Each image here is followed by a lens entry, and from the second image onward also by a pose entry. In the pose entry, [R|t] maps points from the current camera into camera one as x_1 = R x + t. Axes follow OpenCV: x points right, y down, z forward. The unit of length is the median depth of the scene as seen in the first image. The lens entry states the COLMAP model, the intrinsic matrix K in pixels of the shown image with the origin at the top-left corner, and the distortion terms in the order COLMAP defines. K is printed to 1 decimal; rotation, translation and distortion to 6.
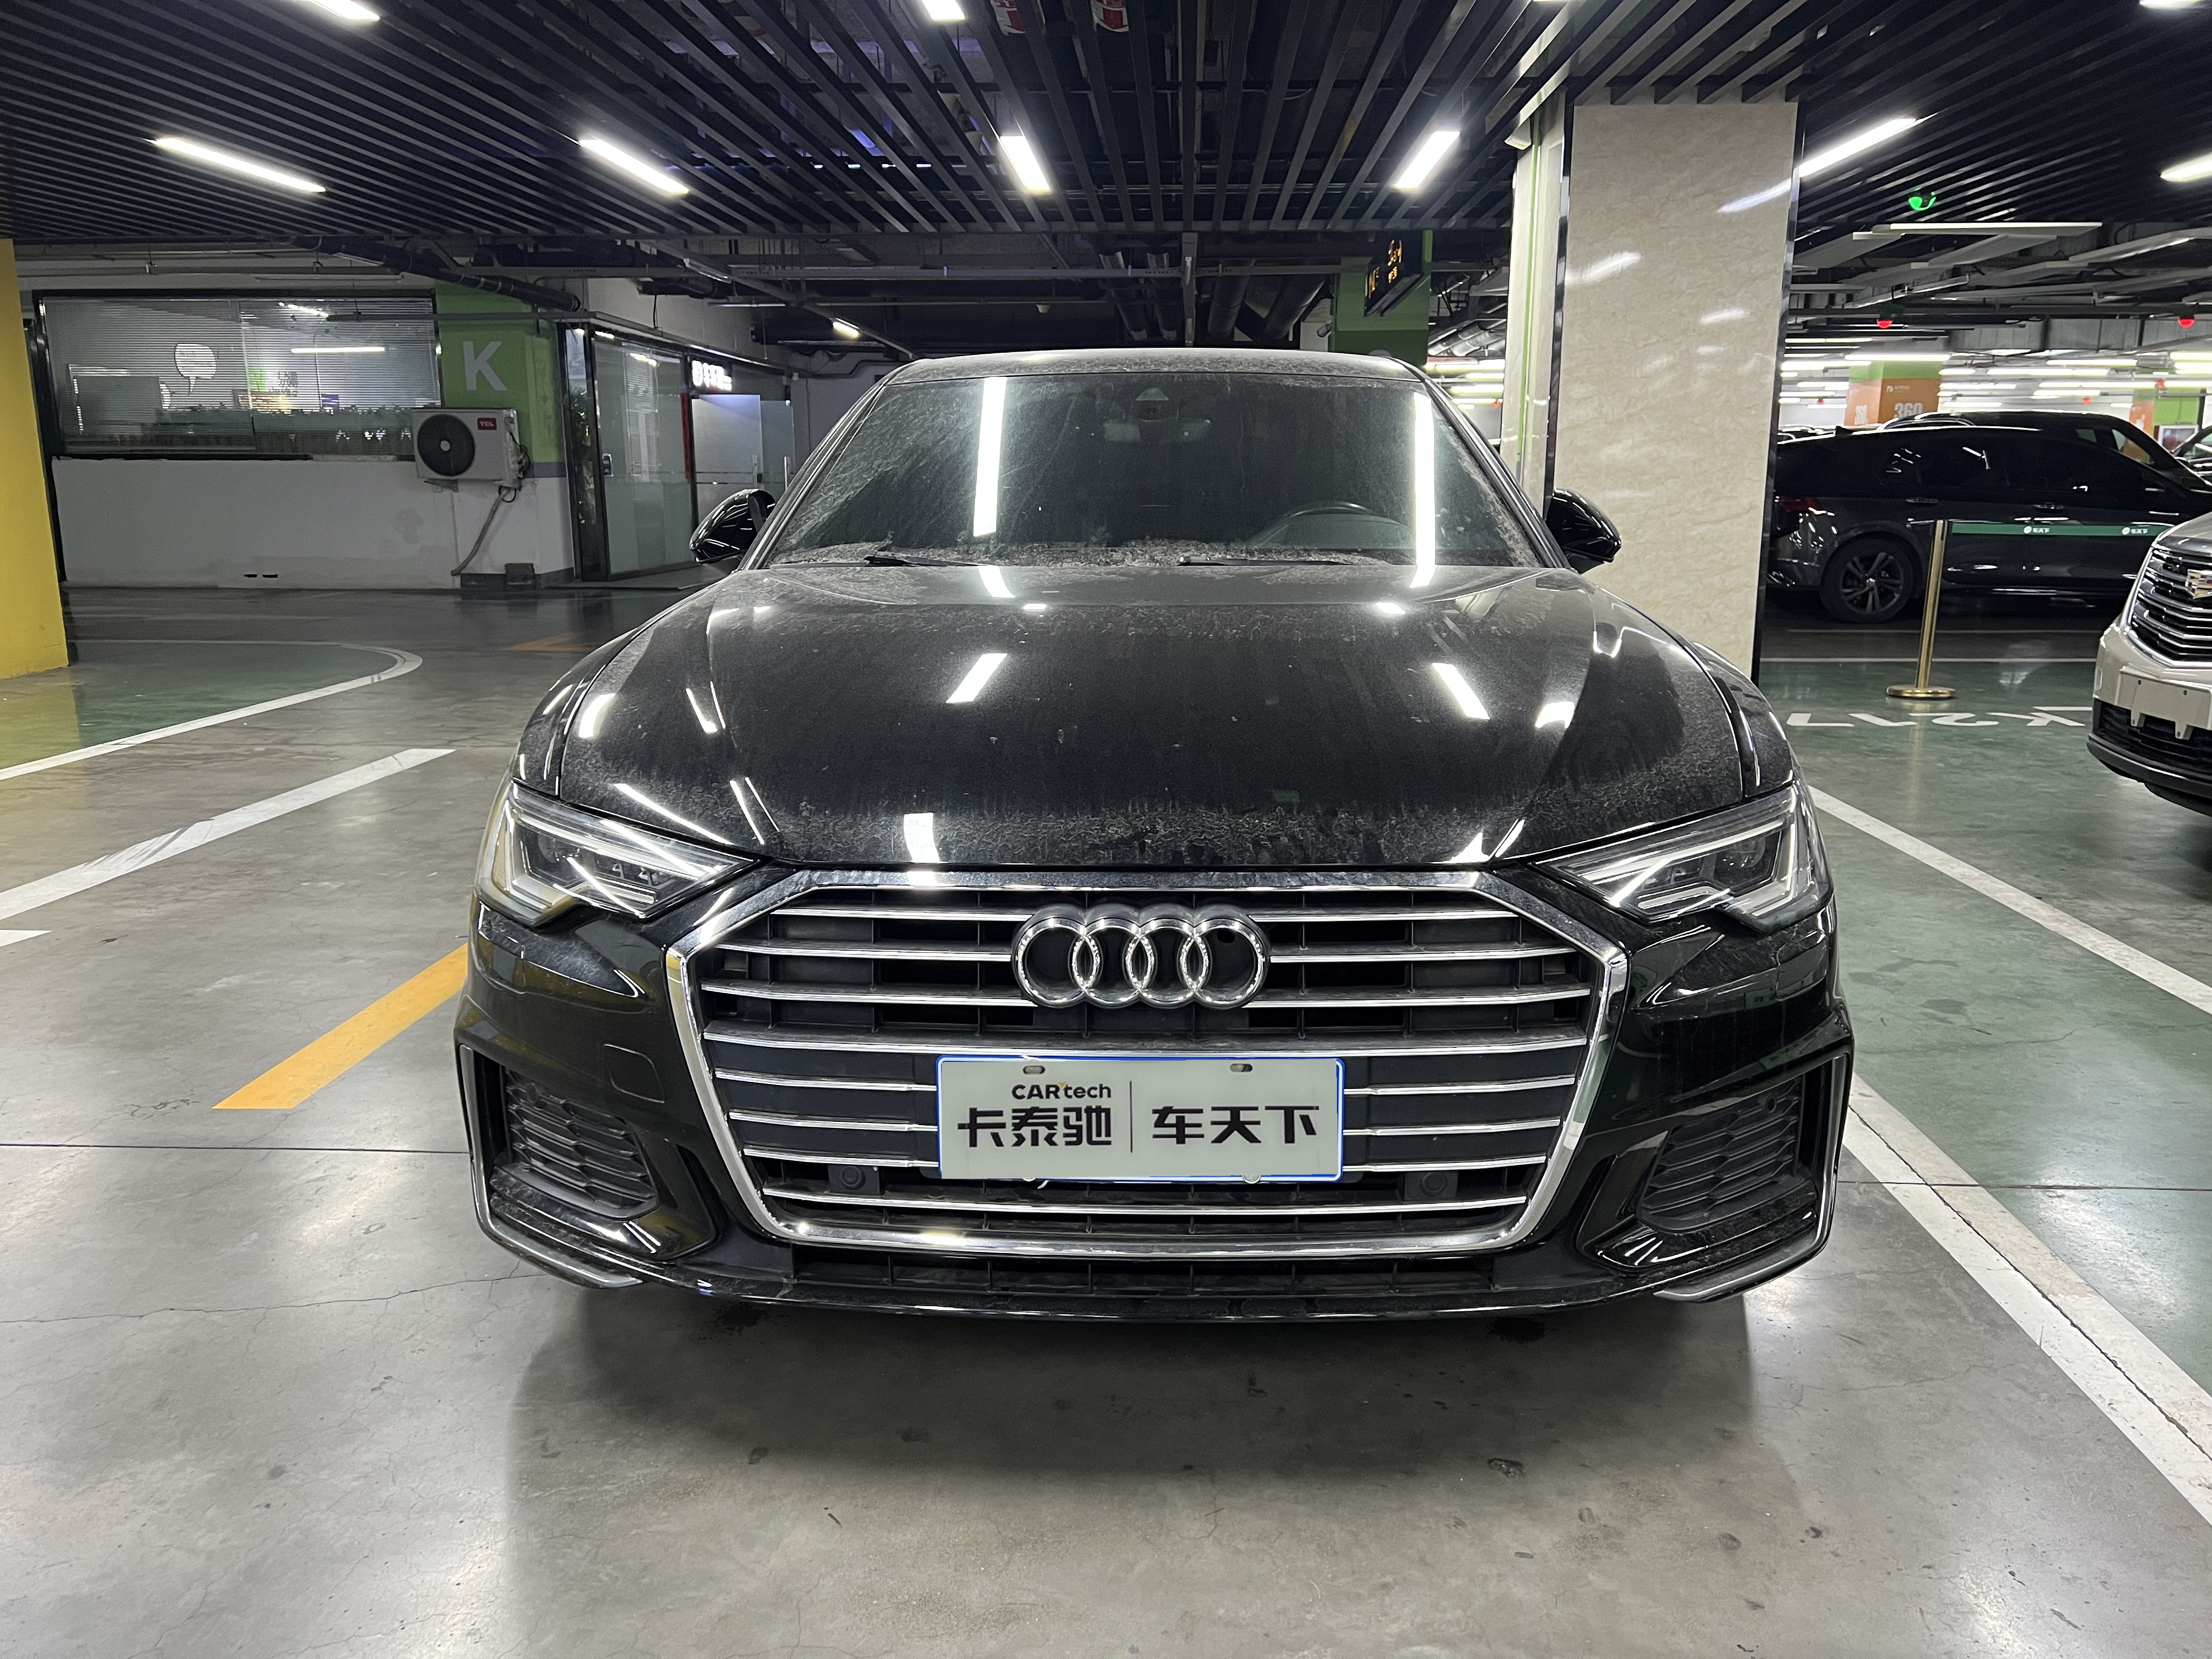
lens RADIAL K [[1661.6, 0, 1101.7], [0, 1661.6, 827.1], [0, 0, 1]] dist [0.056848, -0.076400]
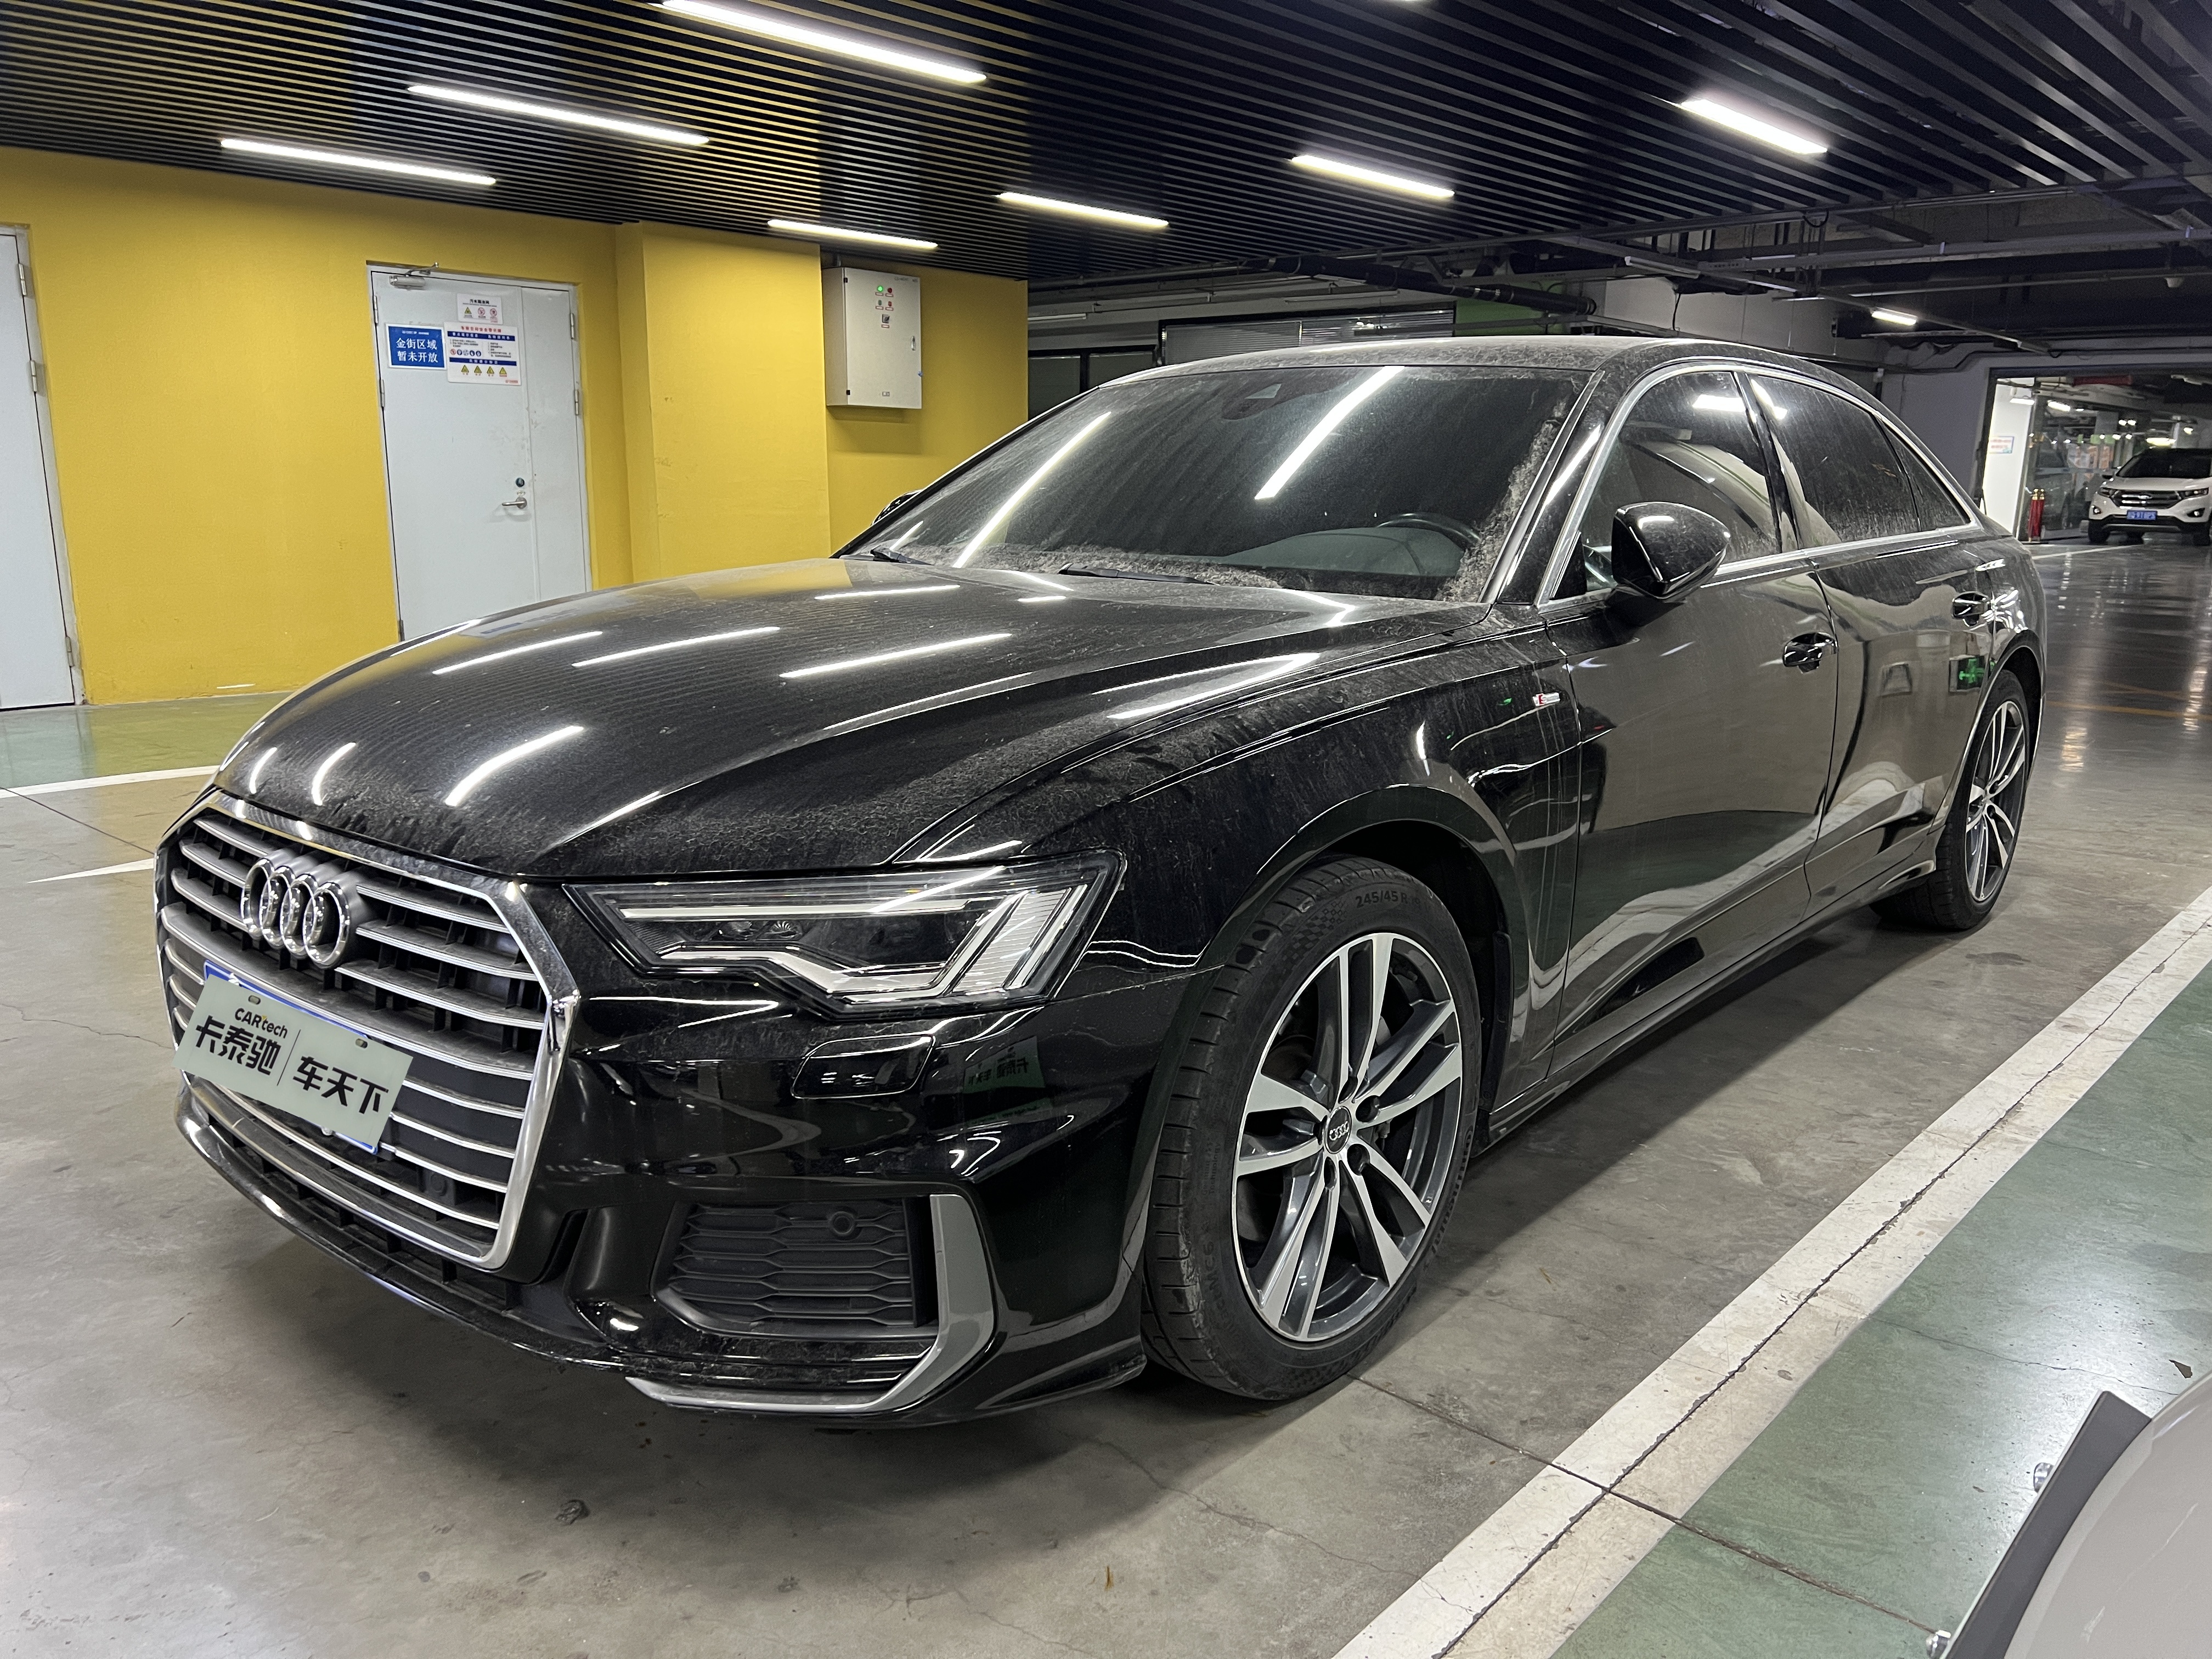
lens RADIAL K [[1661.6, 0, 1117.2], [0, 1661.6, 835.2], [0, 0, 1]] dist [0.056848, -0.076400]
pose [[0.773776, 0.146864, -0.616200, 0.171393], [-0.144510, 0.988028, 0.054020, -0.017589], [0.616756, 0.047248, 0.785735, 0.068361]]
